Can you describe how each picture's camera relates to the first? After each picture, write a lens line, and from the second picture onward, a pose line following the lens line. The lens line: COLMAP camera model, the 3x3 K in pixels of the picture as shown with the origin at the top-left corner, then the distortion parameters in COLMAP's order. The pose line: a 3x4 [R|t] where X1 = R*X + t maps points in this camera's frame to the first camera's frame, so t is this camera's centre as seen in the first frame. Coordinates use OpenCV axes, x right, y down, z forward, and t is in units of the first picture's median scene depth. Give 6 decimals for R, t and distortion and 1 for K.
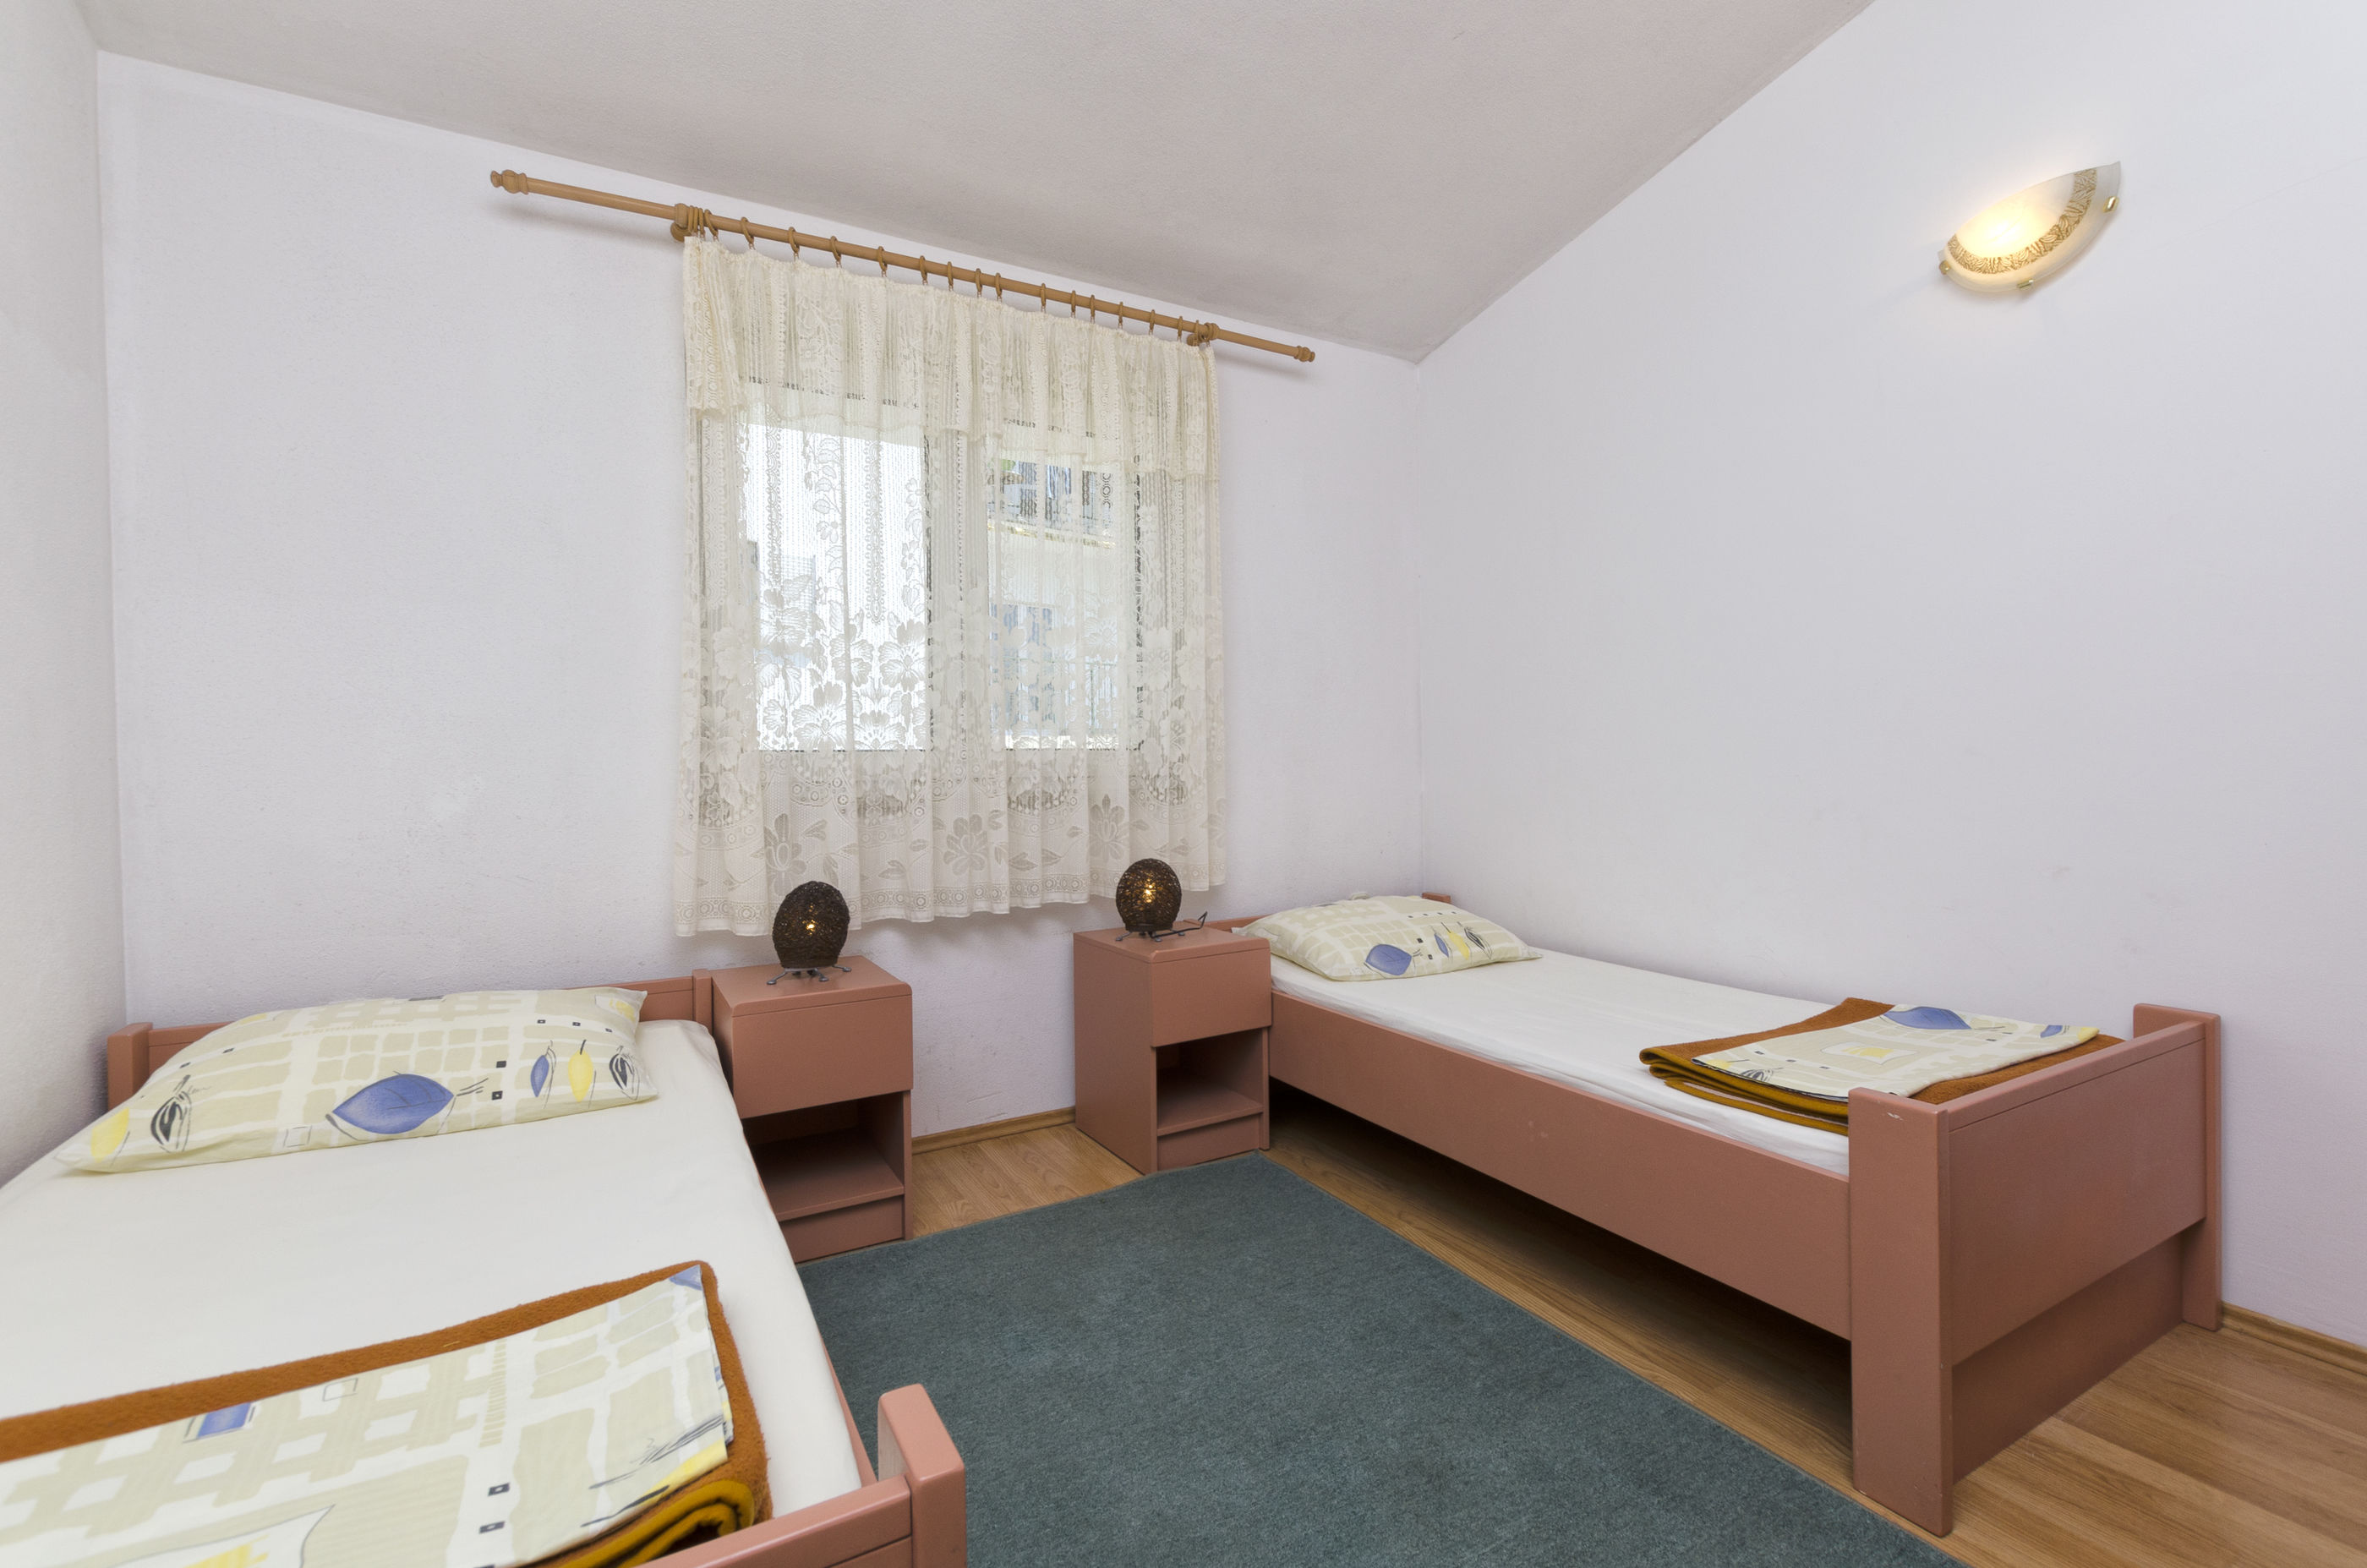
lens RADIAL K [[1037.9, 0, 1170.8], [0, 1037.9, 765.2], [0, 0, 1]] dist [-0.001105, -0.000987]
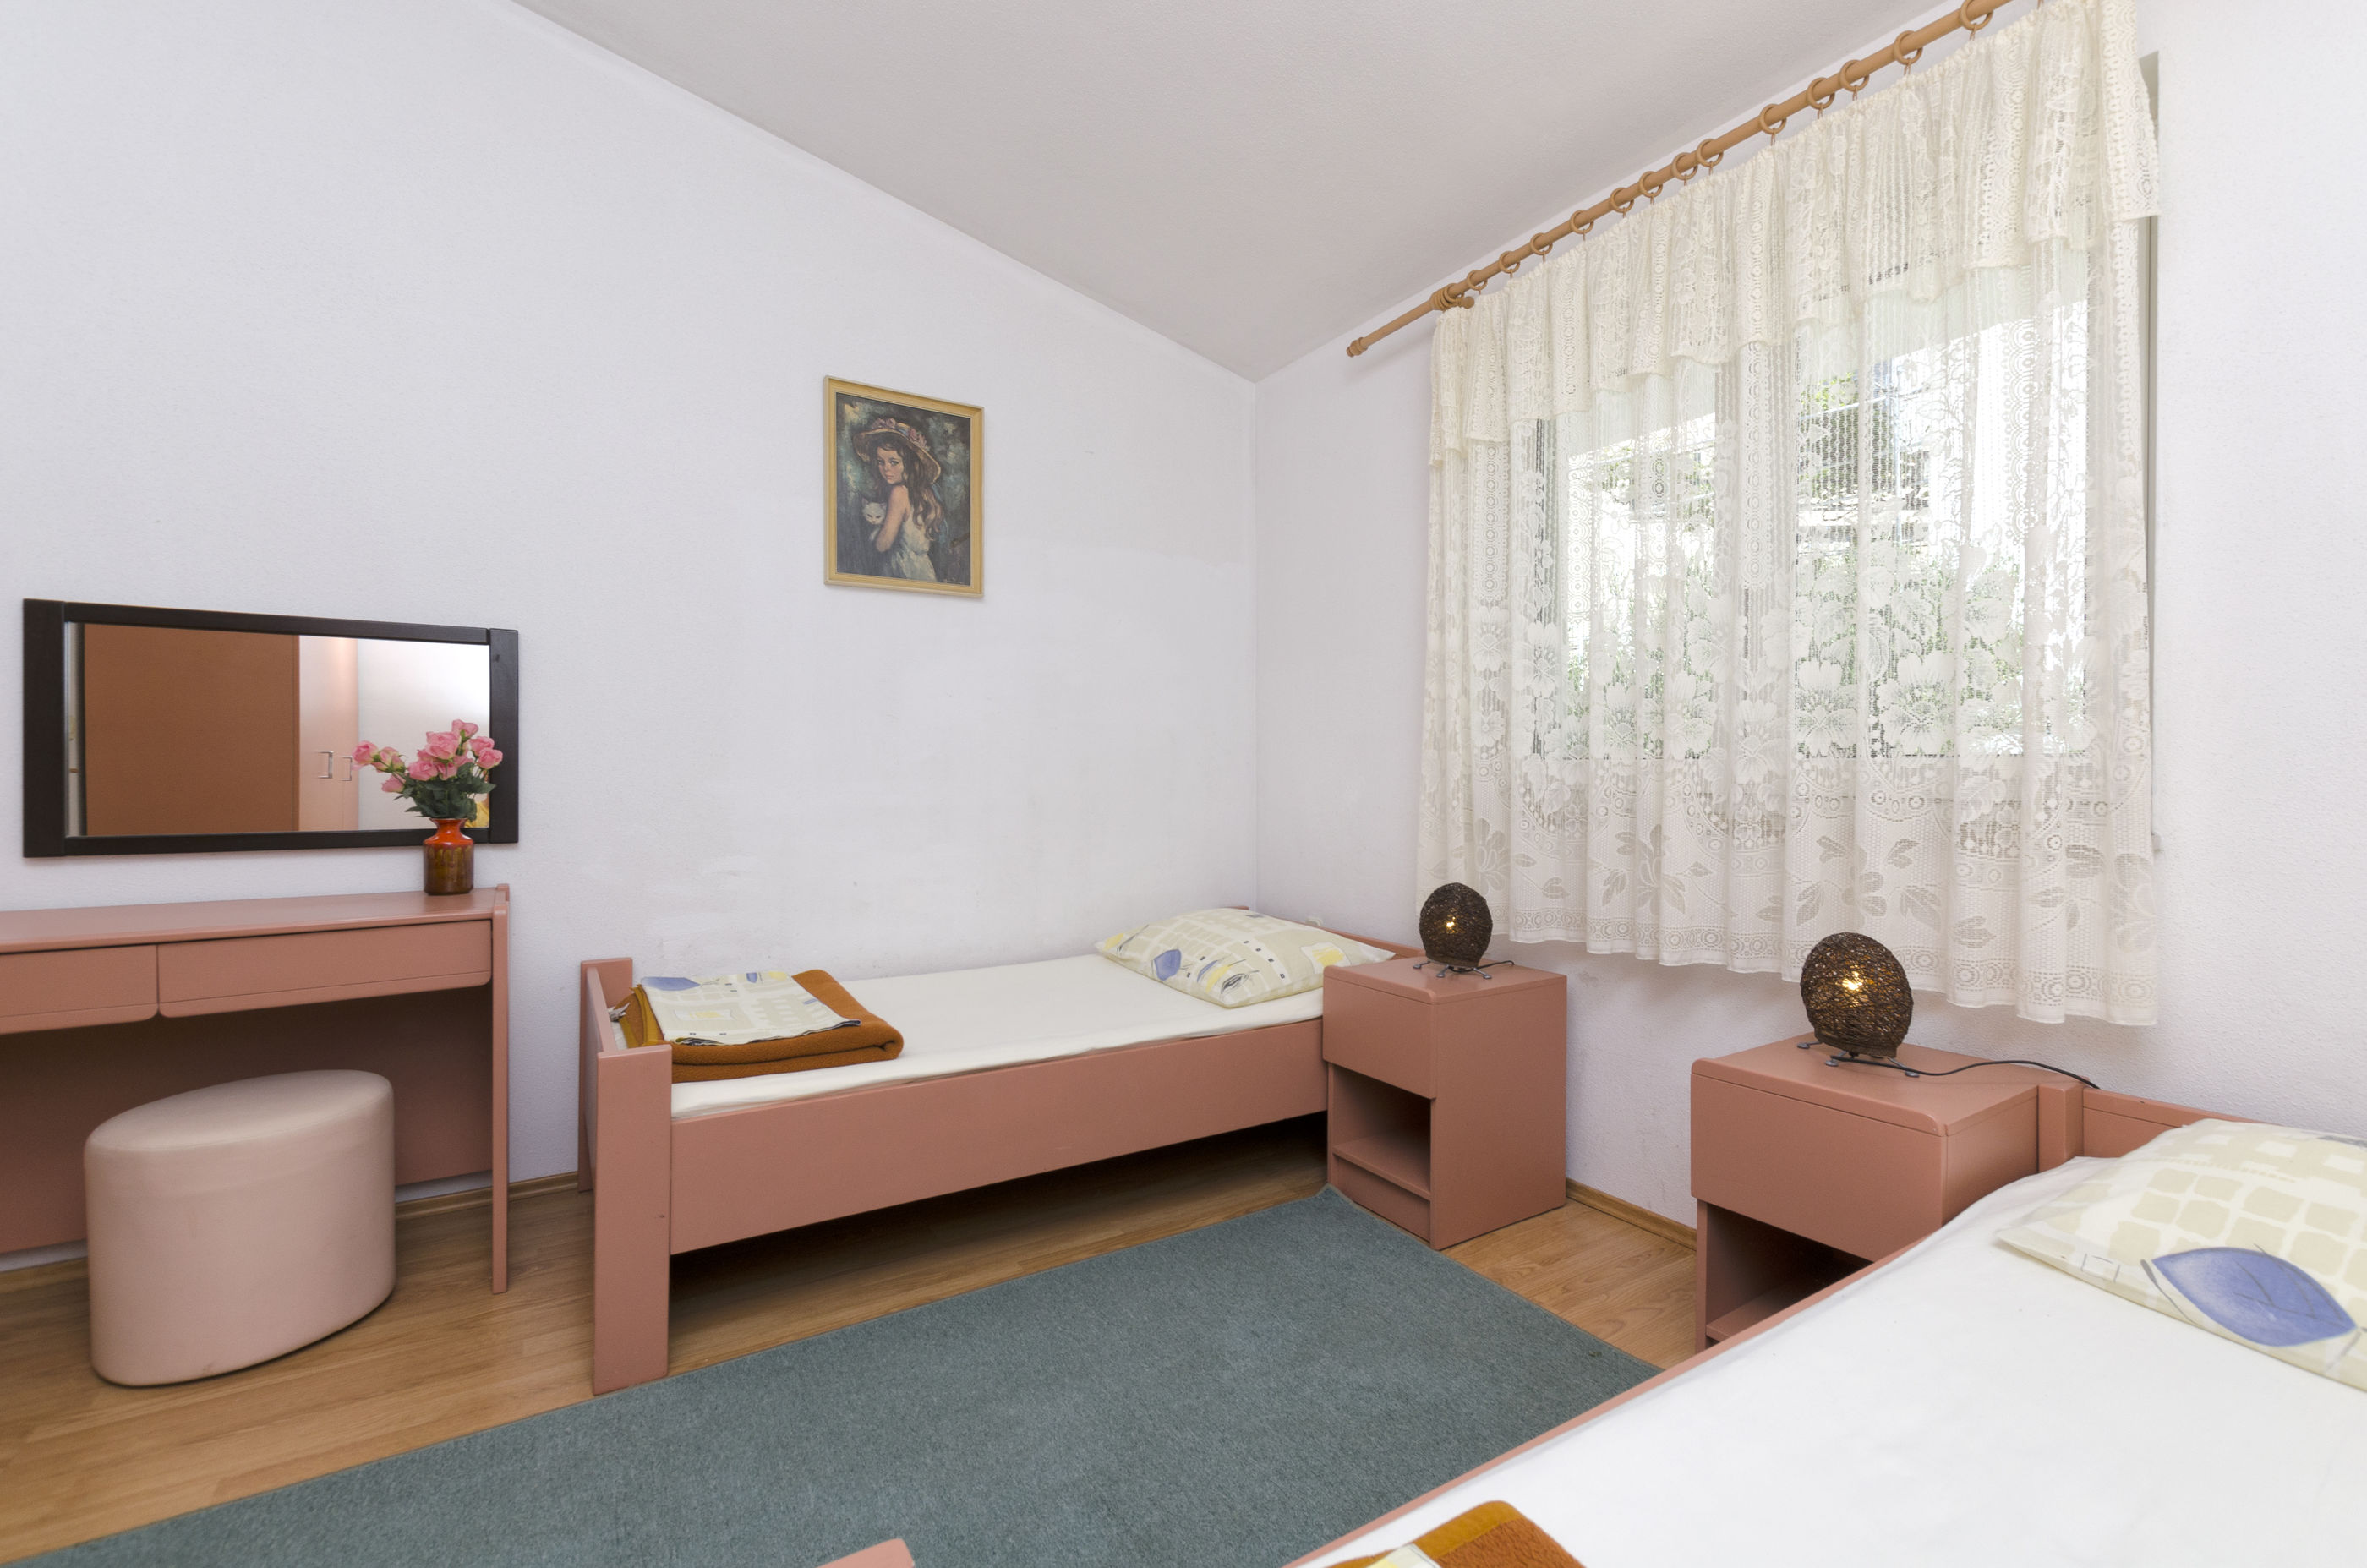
lens RADIAL K [[1015.2, 0, 1217.1], [0, 1015.2, 782.7], [0, 0, 1]] dist [0.011155, -0.005383]
pose [[0.048683, 0.012687, -0.998734, 0.725300], [-0.028743, 0.999523, 0.011296, 0.009374], [0.998401, 0.028157, 0.049025, 0.764576]]
